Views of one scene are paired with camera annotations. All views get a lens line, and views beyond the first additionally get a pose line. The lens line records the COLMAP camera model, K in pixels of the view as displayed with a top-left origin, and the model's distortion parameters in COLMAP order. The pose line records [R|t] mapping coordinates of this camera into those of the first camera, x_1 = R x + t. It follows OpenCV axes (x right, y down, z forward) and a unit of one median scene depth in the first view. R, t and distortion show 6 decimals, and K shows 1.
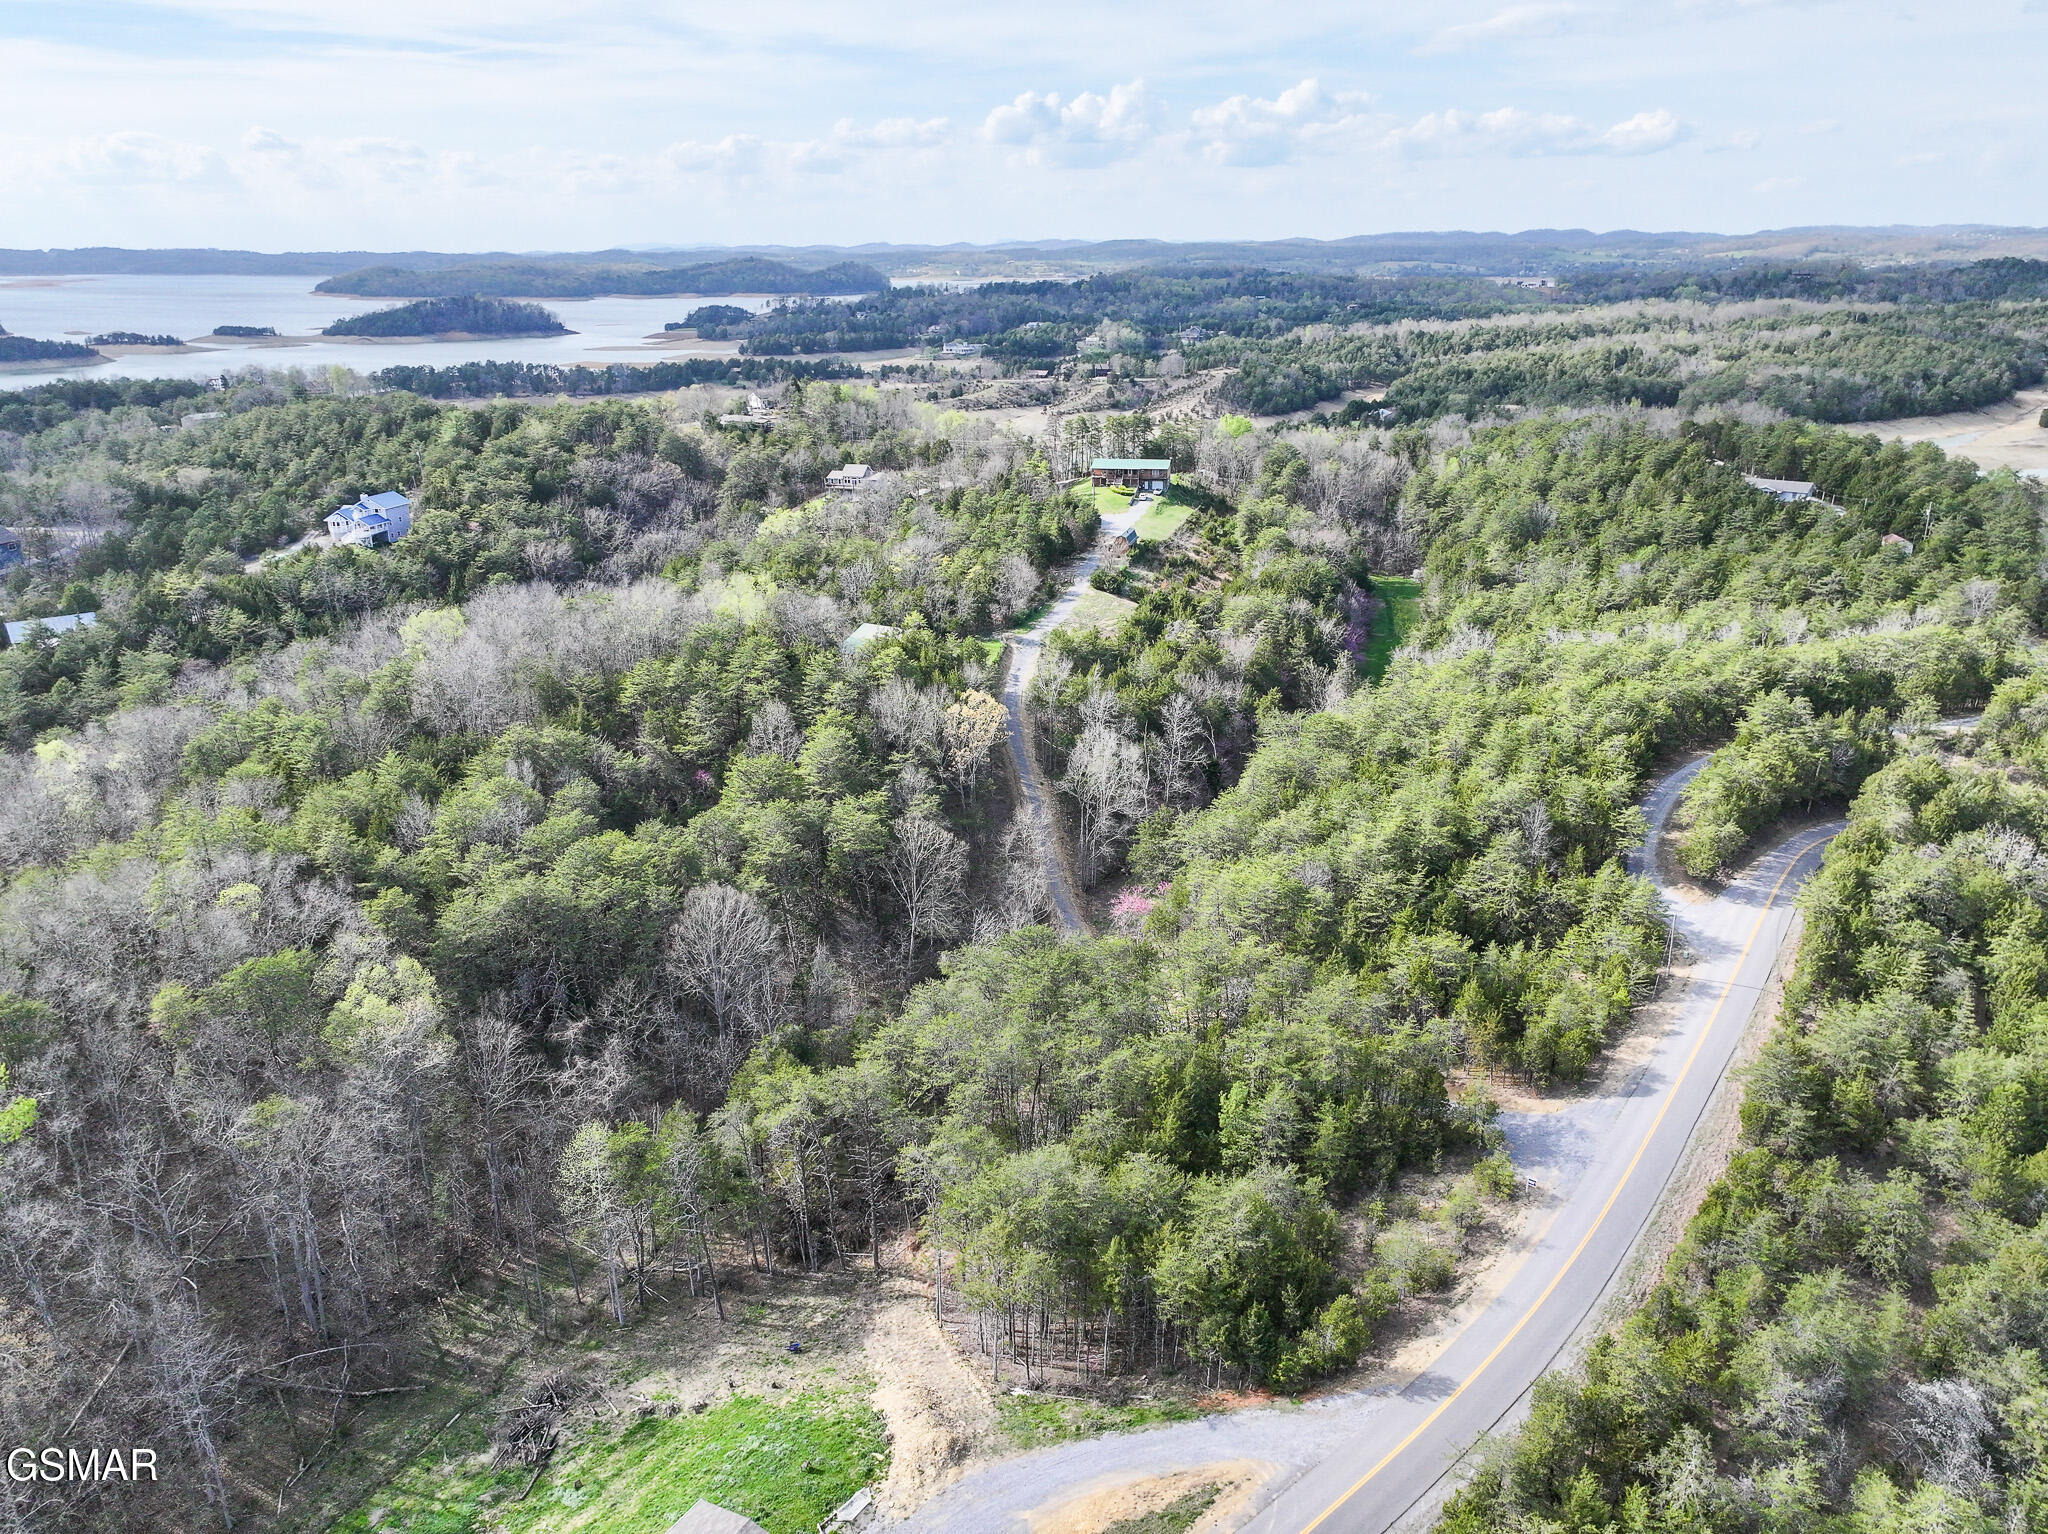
lens RADIAL K [[1466.8, 0, 1021.3], [0, 1466.8, 769.3], [0, 0, 1]] dist [0.009022, 0.011328]
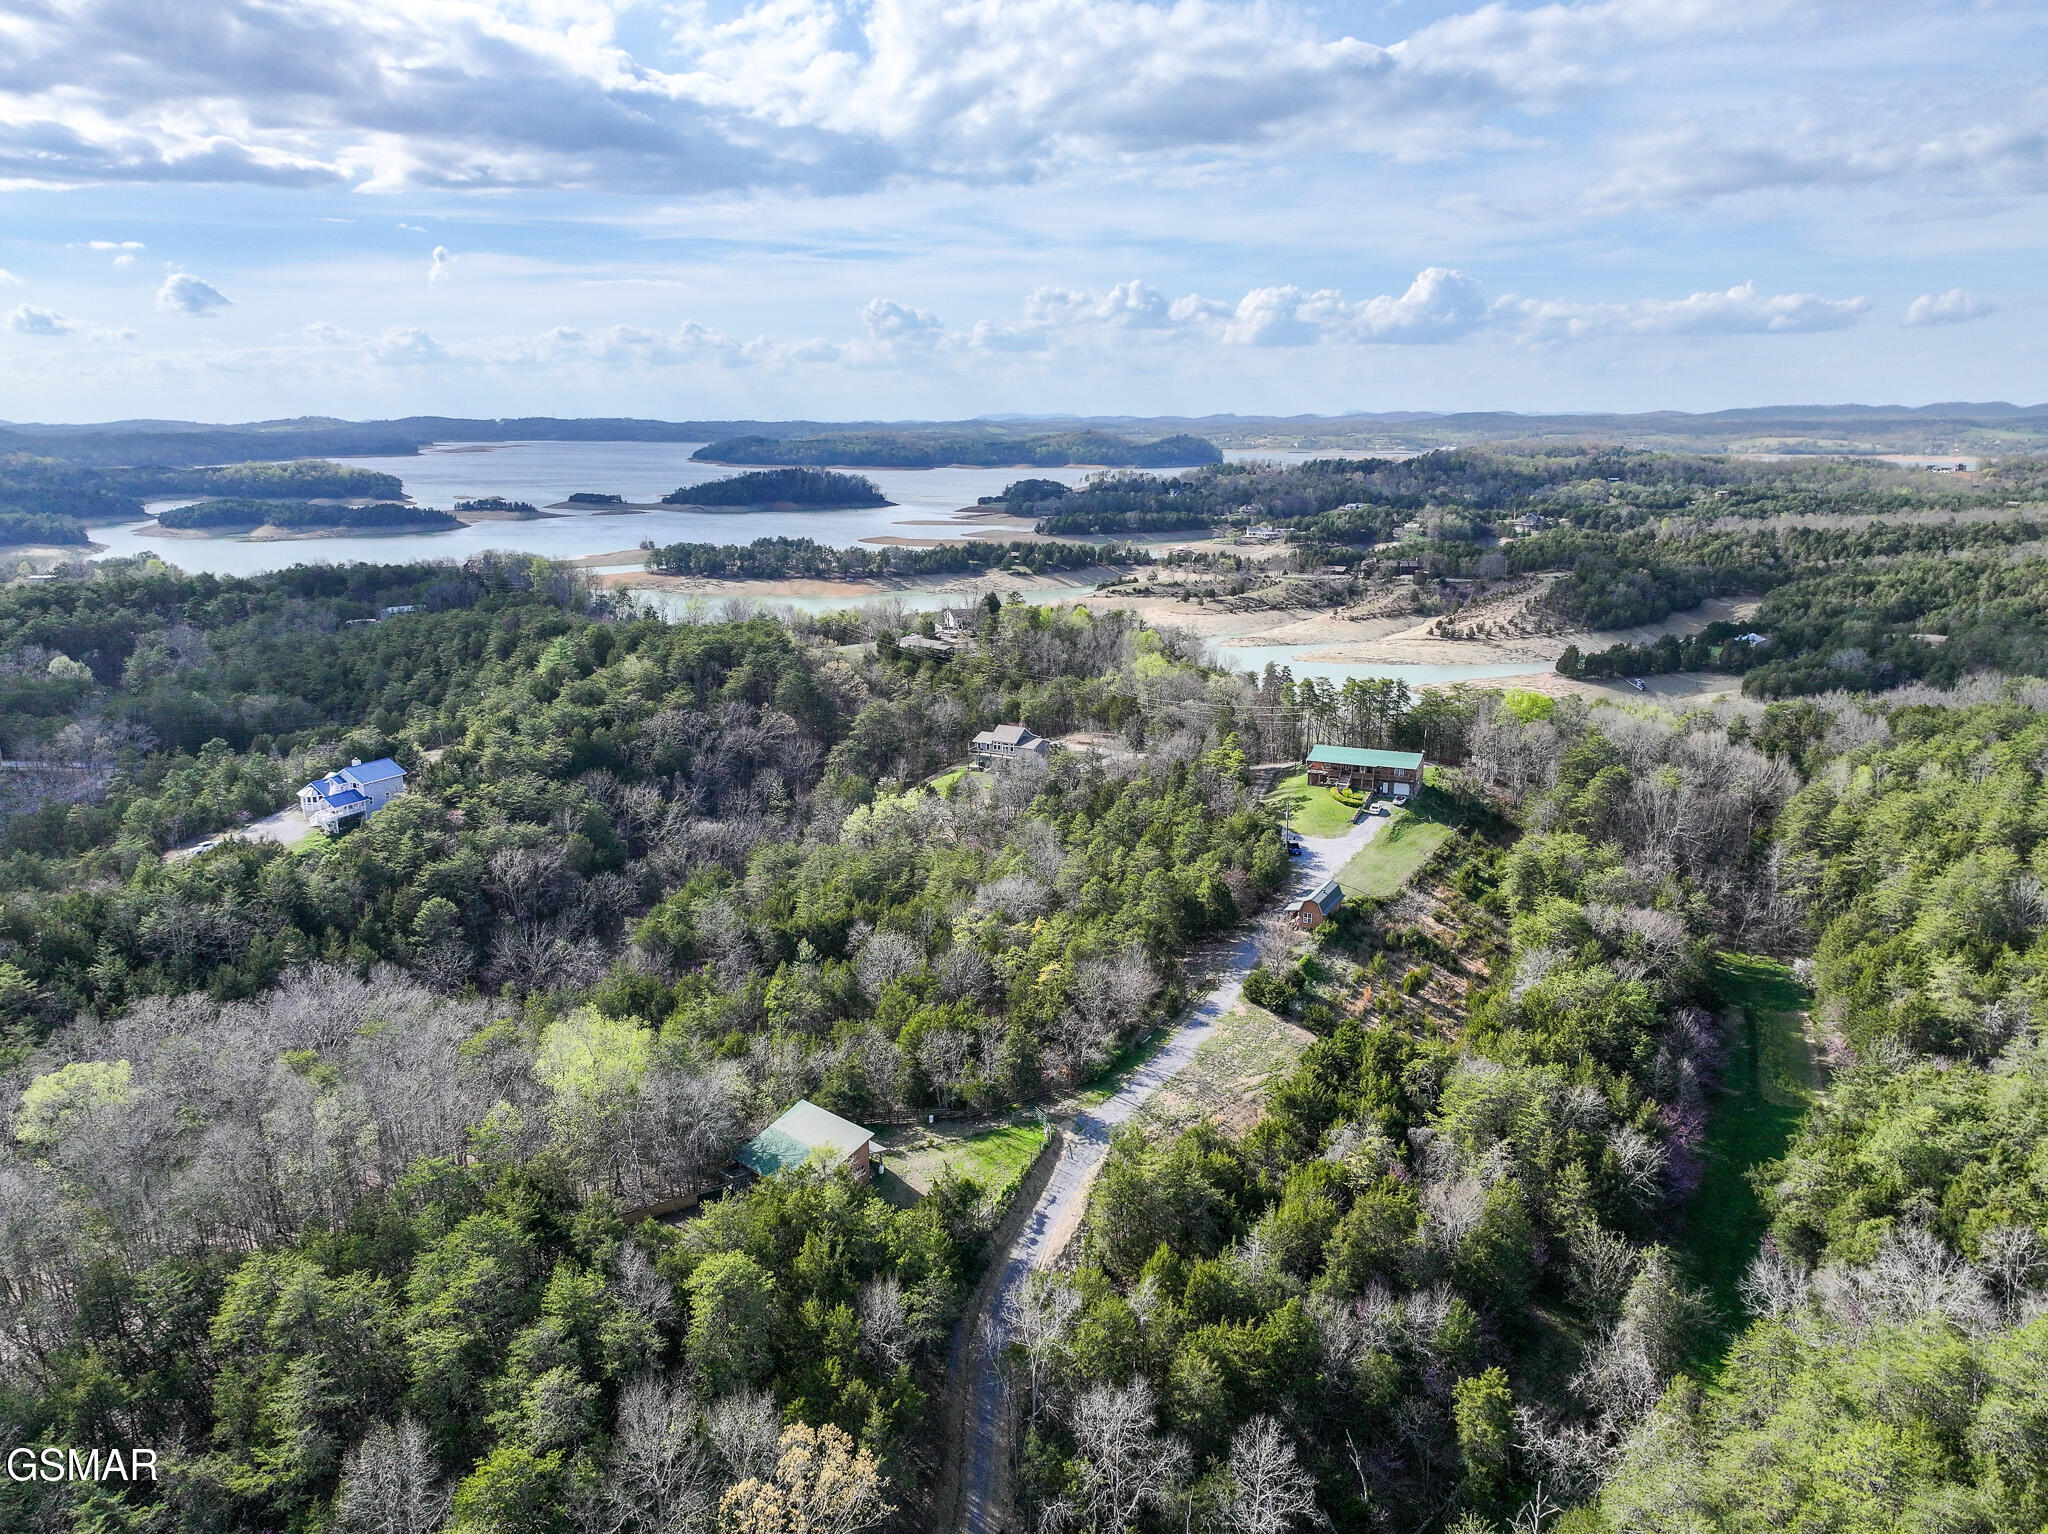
lens RADIAL K [[1466.8, 0, 1021.3], [0, 1466.8, 769.3], [0, 0, 1]] dist [0.009022, 0.011328]
pose [[0.974316, 0.057946, -0.217600, 0.030306], [-0.080699, 0.991990, -0.097174, -0.053644], [0.210227, 0.112238, 0.971189, 0.122522]]
